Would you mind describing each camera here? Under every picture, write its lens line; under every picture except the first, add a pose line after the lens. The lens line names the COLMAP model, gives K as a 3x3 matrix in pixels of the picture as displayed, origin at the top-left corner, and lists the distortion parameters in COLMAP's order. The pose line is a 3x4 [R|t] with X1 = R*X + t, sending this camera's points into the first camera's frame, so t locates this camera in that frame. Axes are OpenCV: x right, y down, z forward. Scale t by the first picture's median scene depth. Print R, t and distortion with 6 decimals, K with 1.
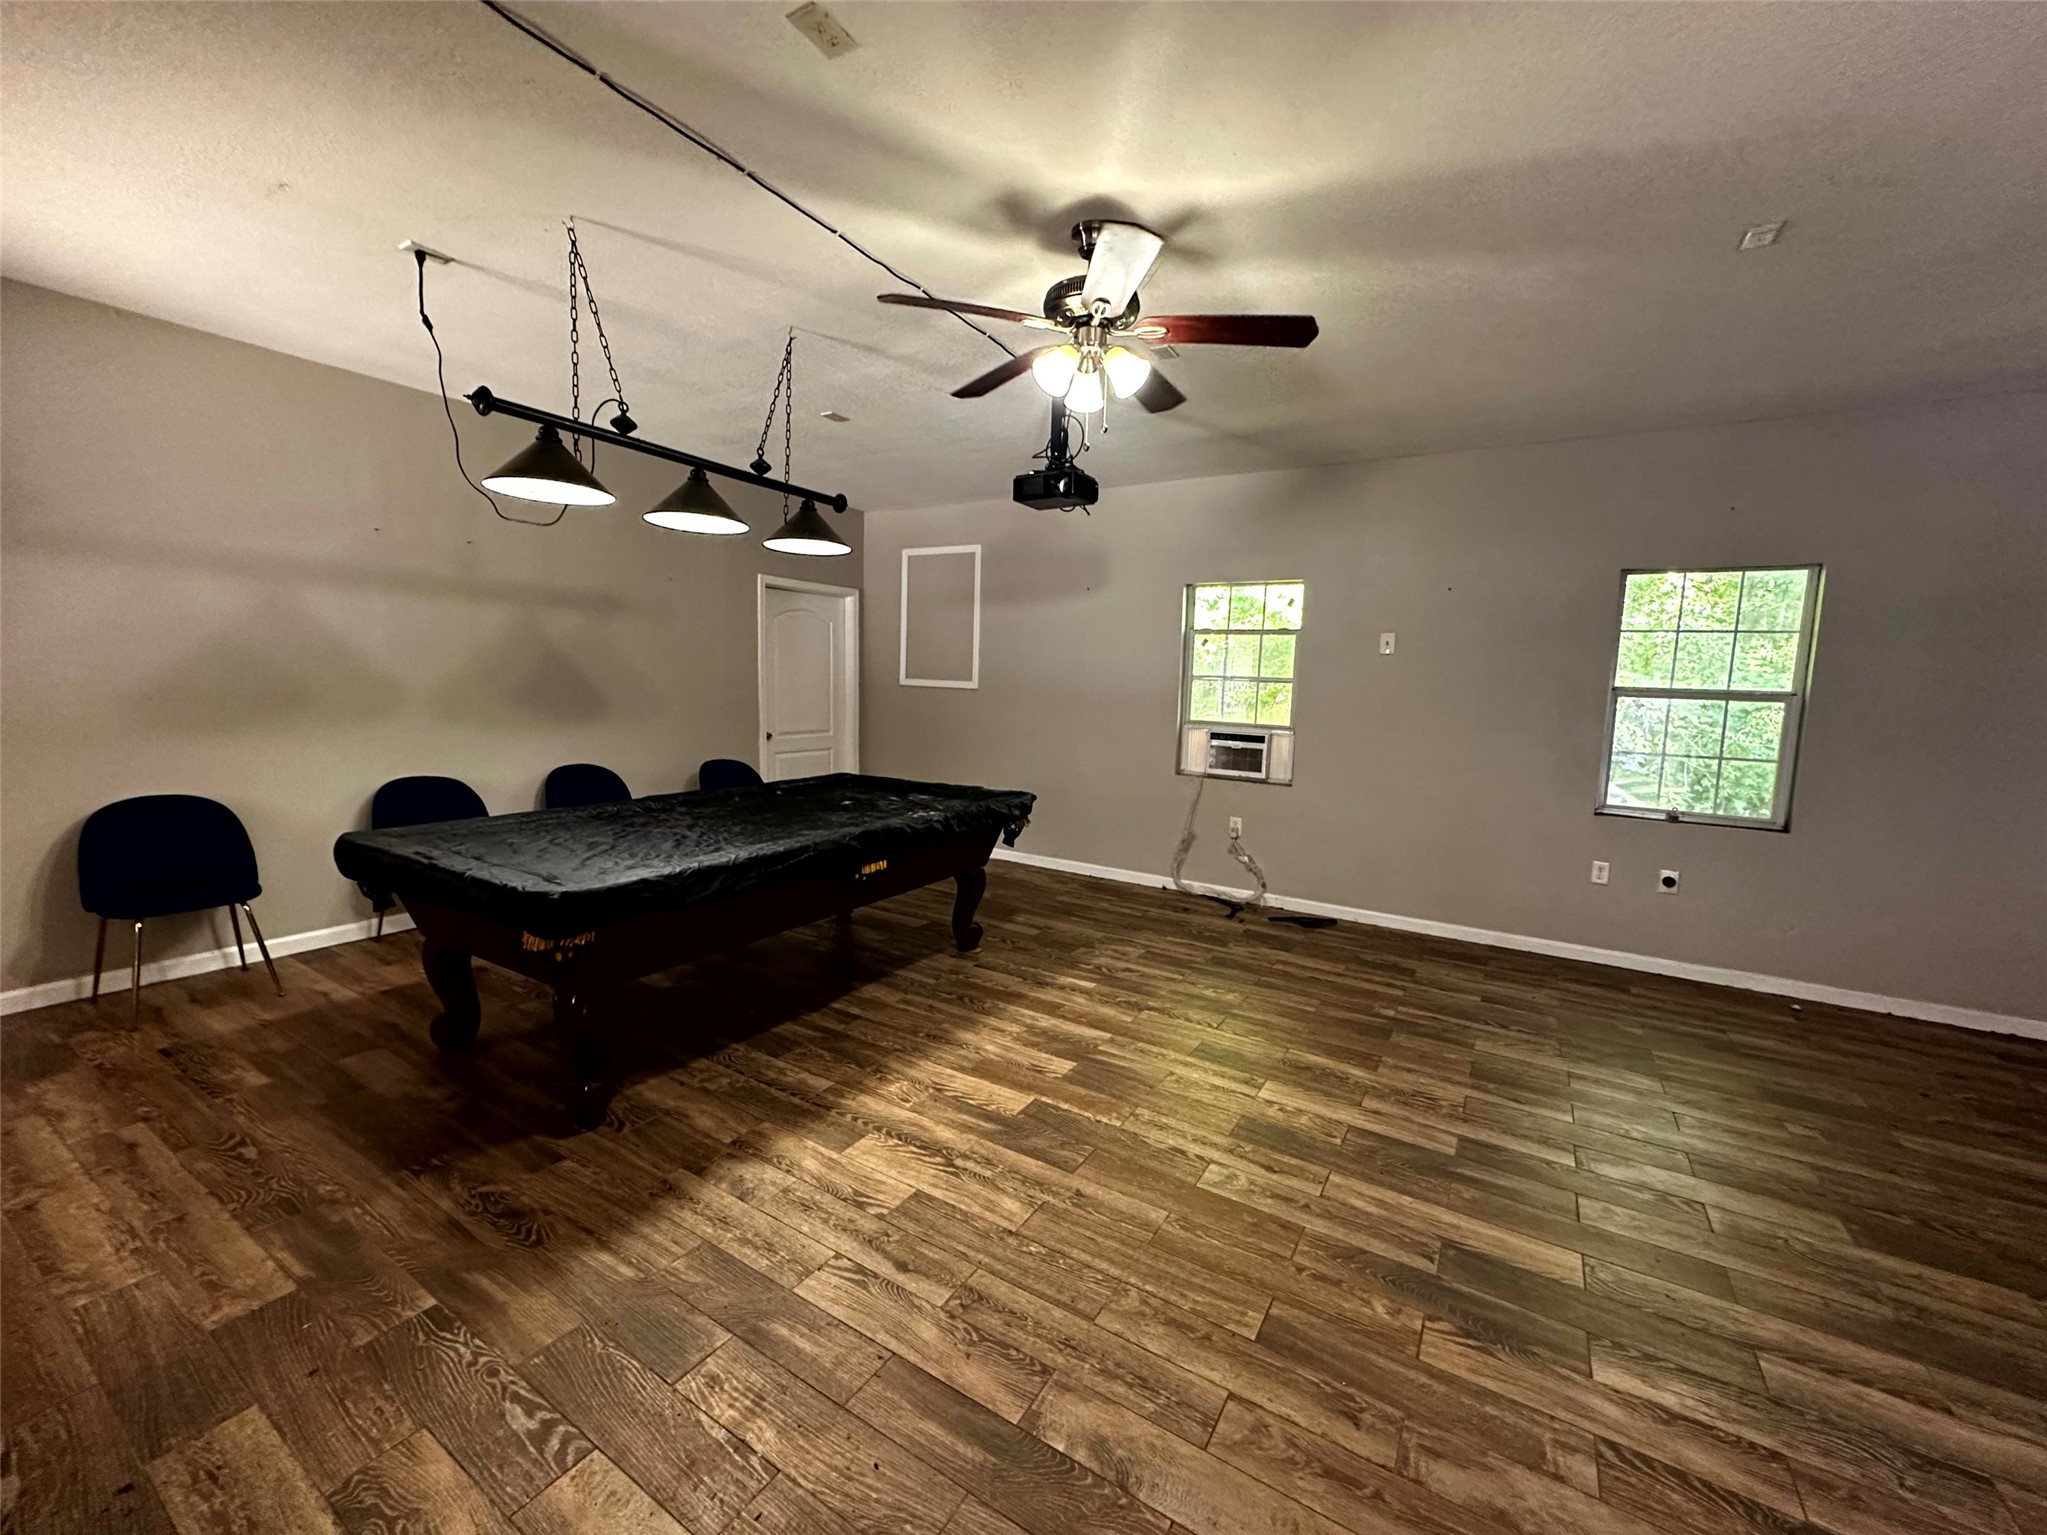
lens RADIAL K [[815.0, 0, 1015.5], [0, 815.0, 769.6], [0, 0, 1]] dist [0.001310, -0.000167]
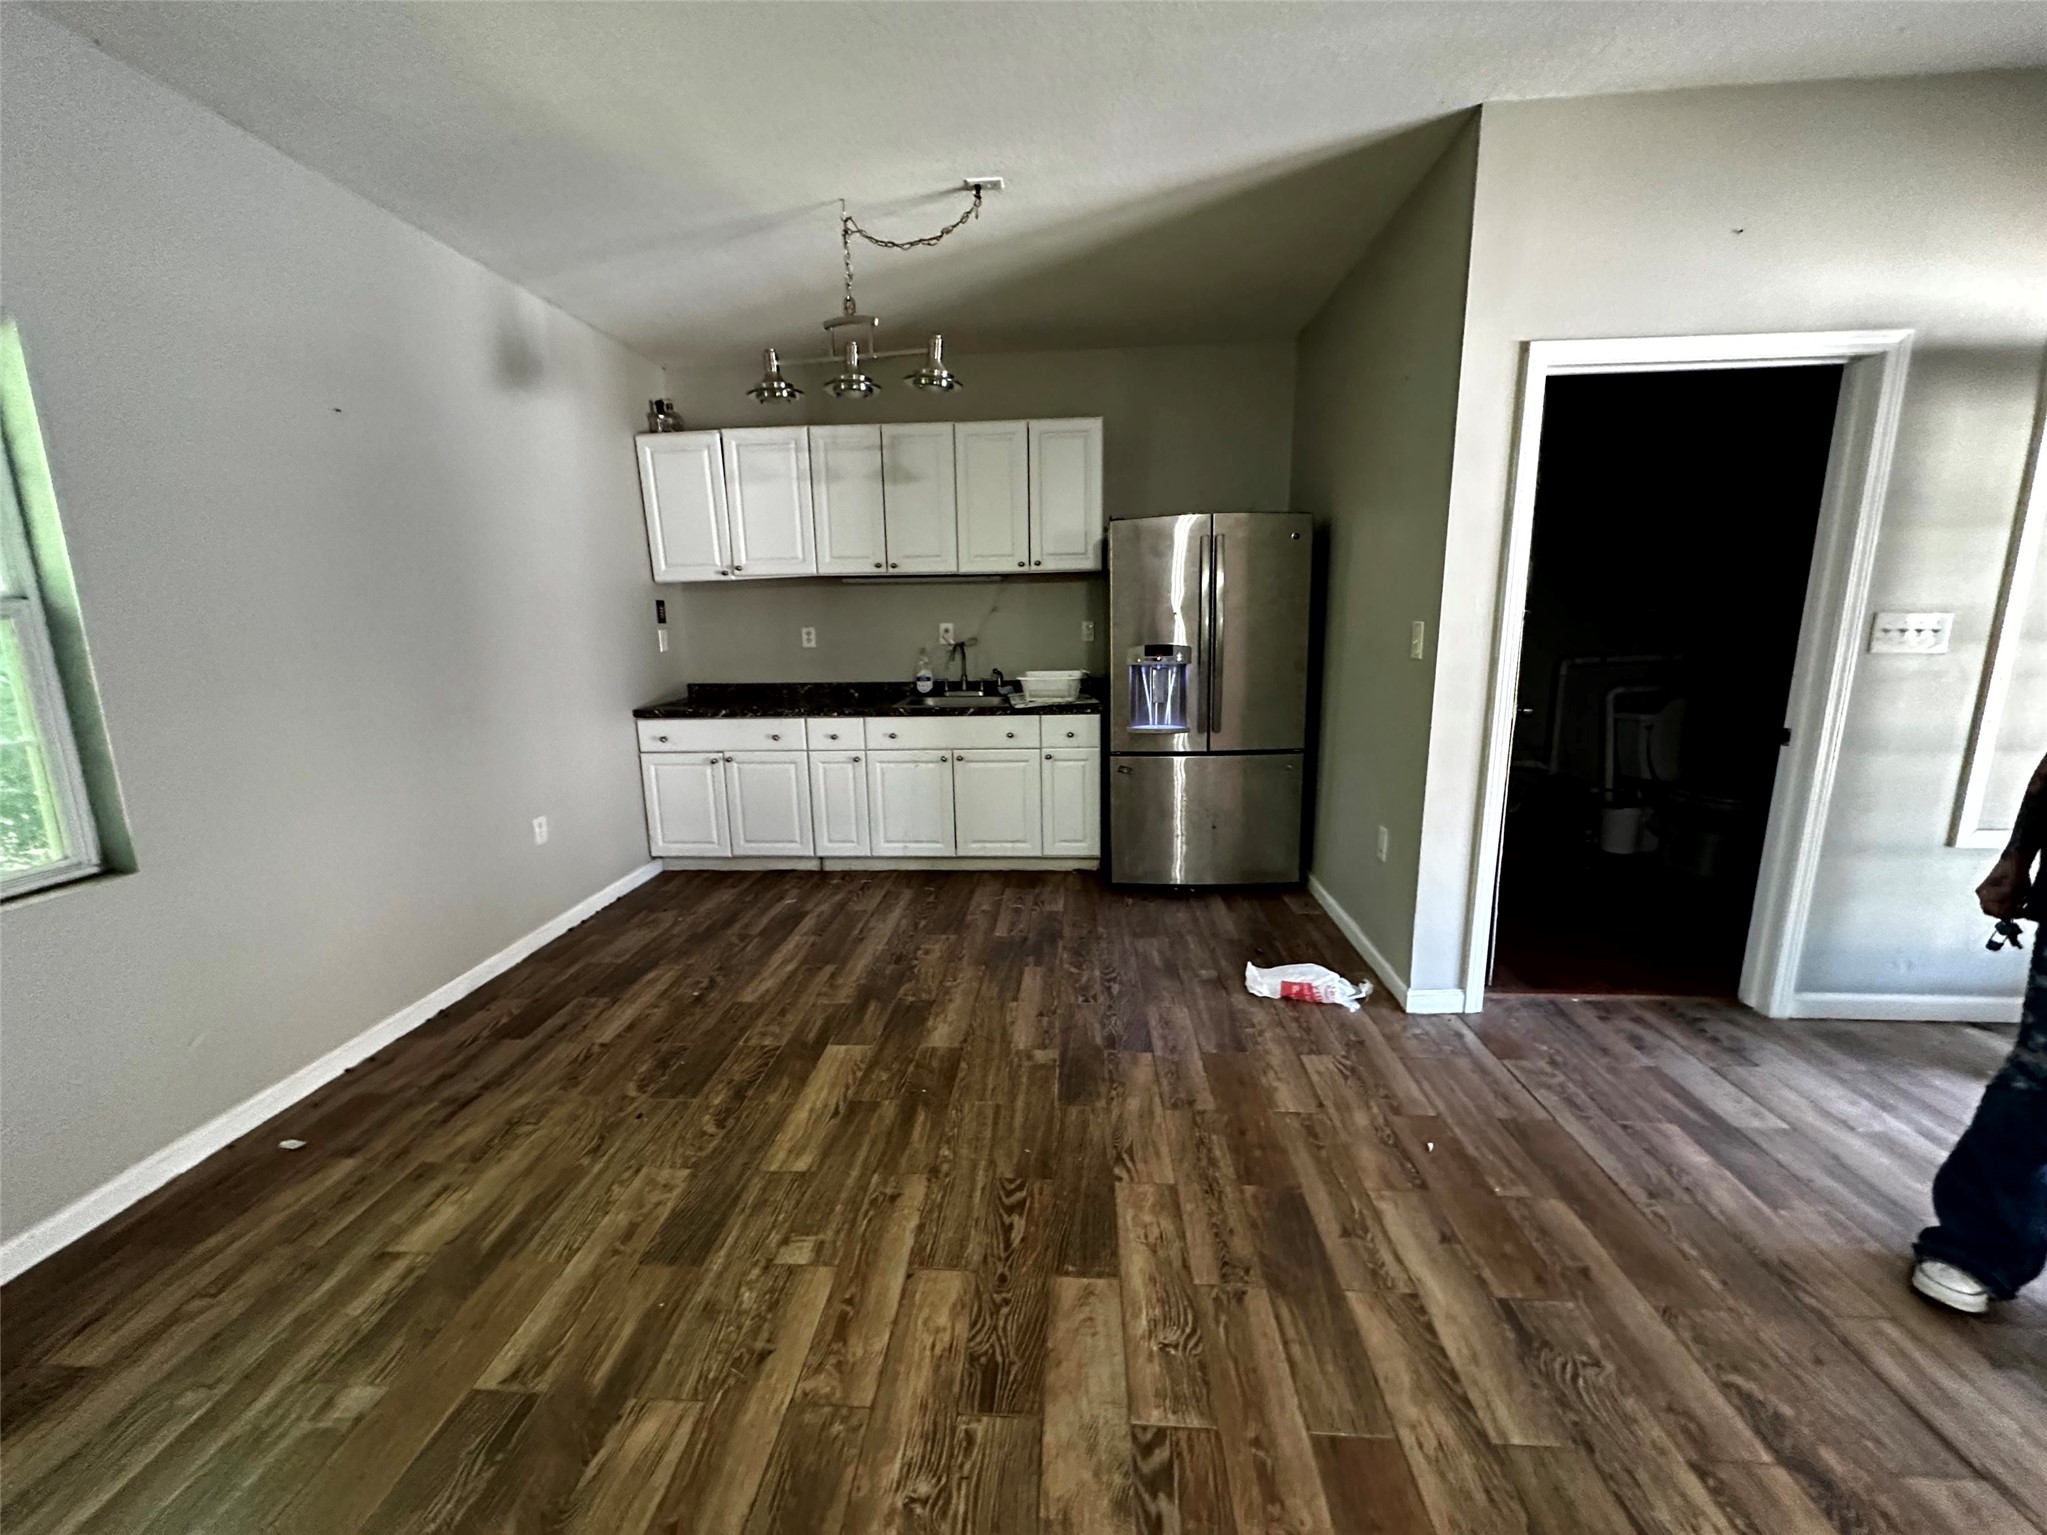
lens RADIAL K [[815.0, 0, 1015.5], [0, 815.0, 769.6], [0, 0, 1]] dist [0.001310, -0.000167]
pose [[-0.465775, -0.193221, 0.863551, 0.398764], [0.099768, 0.958181, 0.268207, -0.104437], [-0.879261, 0.211078, -0.427019, 1.106064]]
